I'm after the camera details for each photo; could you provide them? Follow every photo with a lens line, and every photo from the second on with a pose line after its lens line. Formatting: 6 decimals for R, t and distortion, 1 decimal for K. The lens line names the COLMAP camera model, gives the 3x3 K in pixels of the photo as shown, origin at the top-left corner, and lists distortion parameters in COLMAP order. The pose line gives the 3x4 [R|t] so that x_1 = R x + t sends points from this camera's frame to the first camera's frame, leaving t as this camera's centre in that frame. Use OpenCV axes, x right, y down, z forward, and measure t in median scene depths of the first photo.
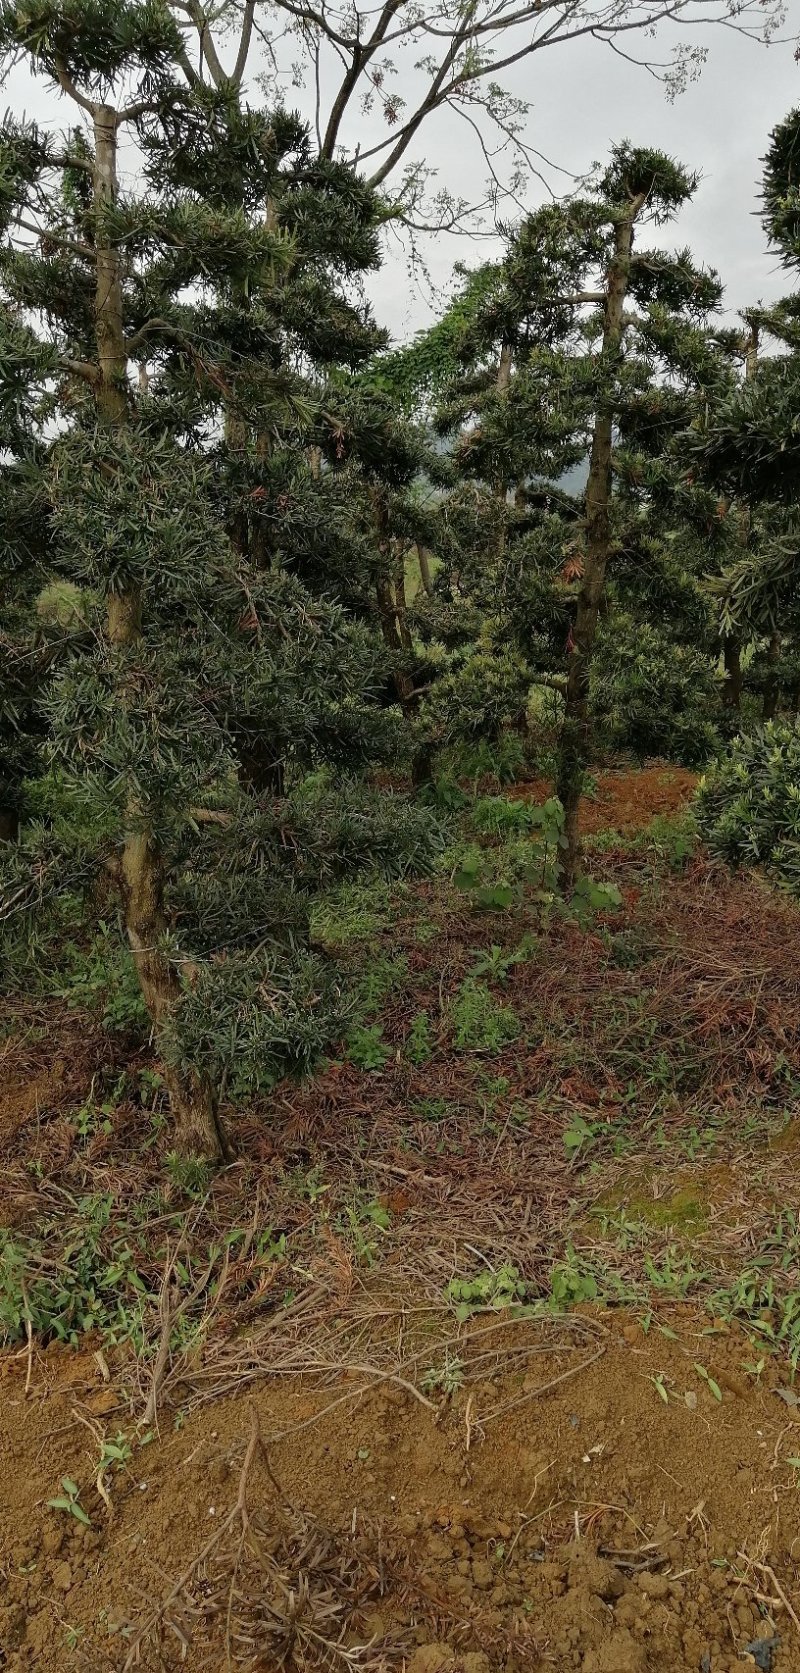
lens RADIAL K [[1327.5, 0, 403.5], [0, 1327.5, 835.6], [0, 0, 1]] dist [-0.018503, 0.047972]
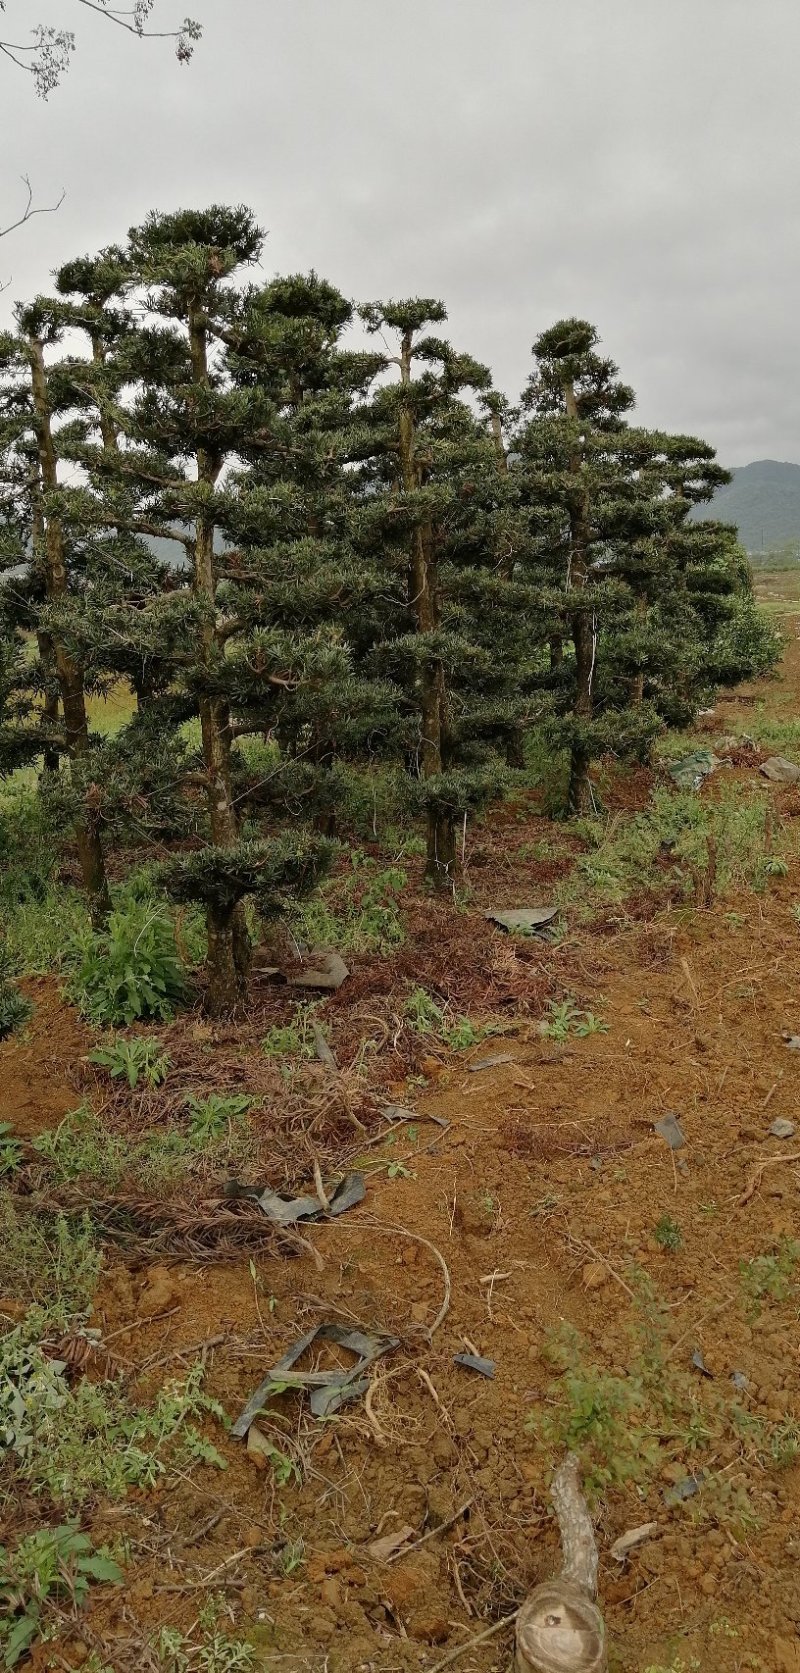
lens RADIAL K [[1327.5, 0, 441.0], [0, 1327.5, 826.7], [0, 0, 1]] dist [-0.018503, 0.047972]
pose [[0.933186, -0.073137, 0.351873, 1.252339], [0.094789, 0.994494, -0.044679, -0.365510], [-0.346668, 0.075048, 0.934981, 1.869859]]
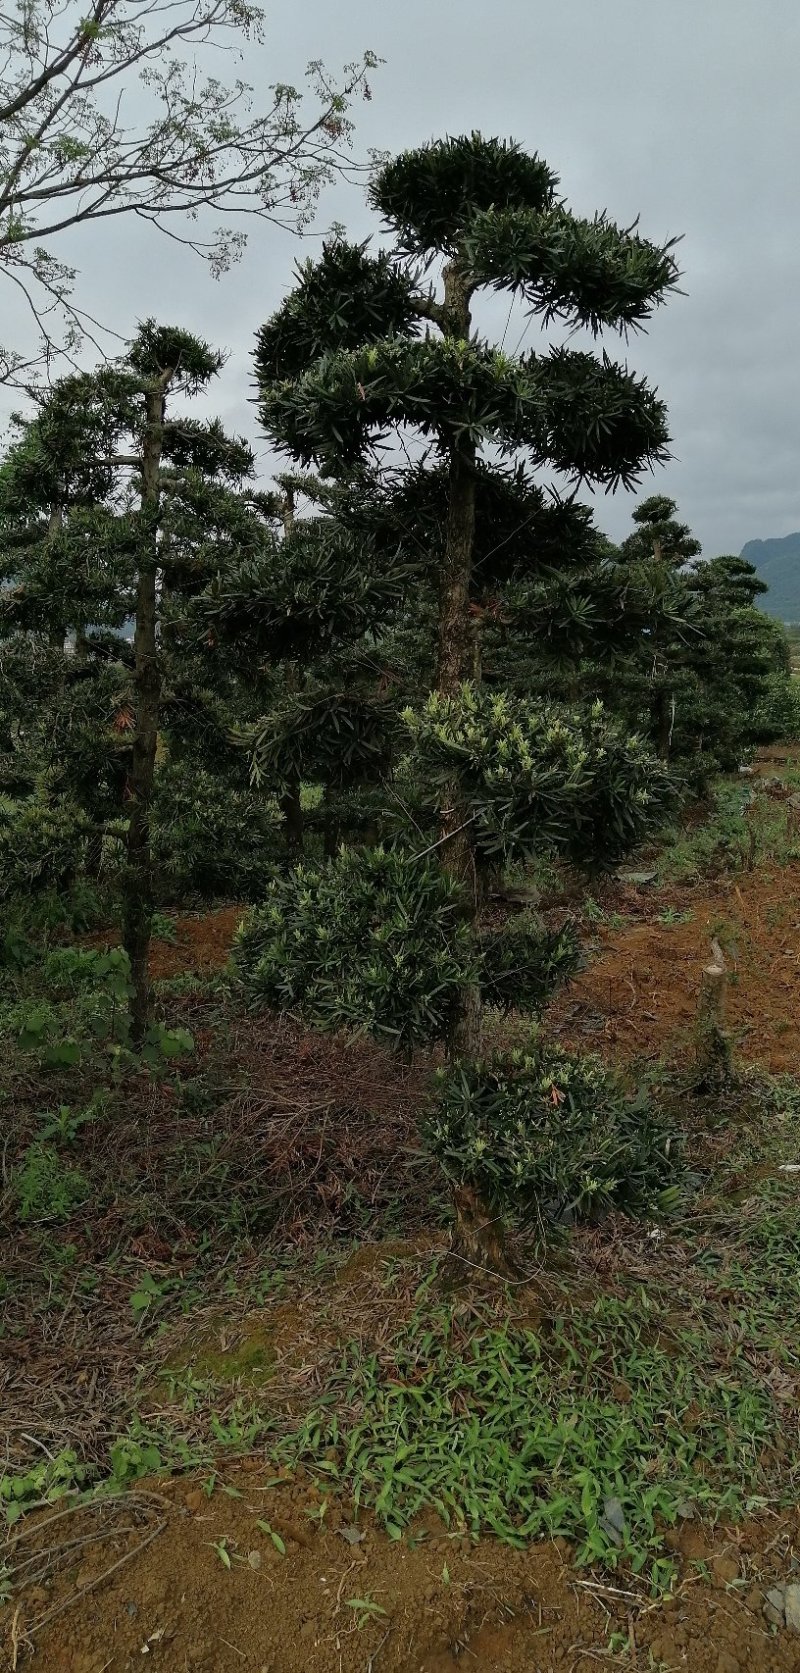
lens RADIAL K [[1327.5, 0, 399.2], [0, 1327.5, 833.5], [0, 0, 1]] dist [-0.018503, 0.047972]
pose [[0.952688, -0.045345, 0.300547, 0.021666], [0.076903, 0.992596, -0.094015, -0.004078], [-0.294059, 0.112681, 0.949122, -0.012714]]
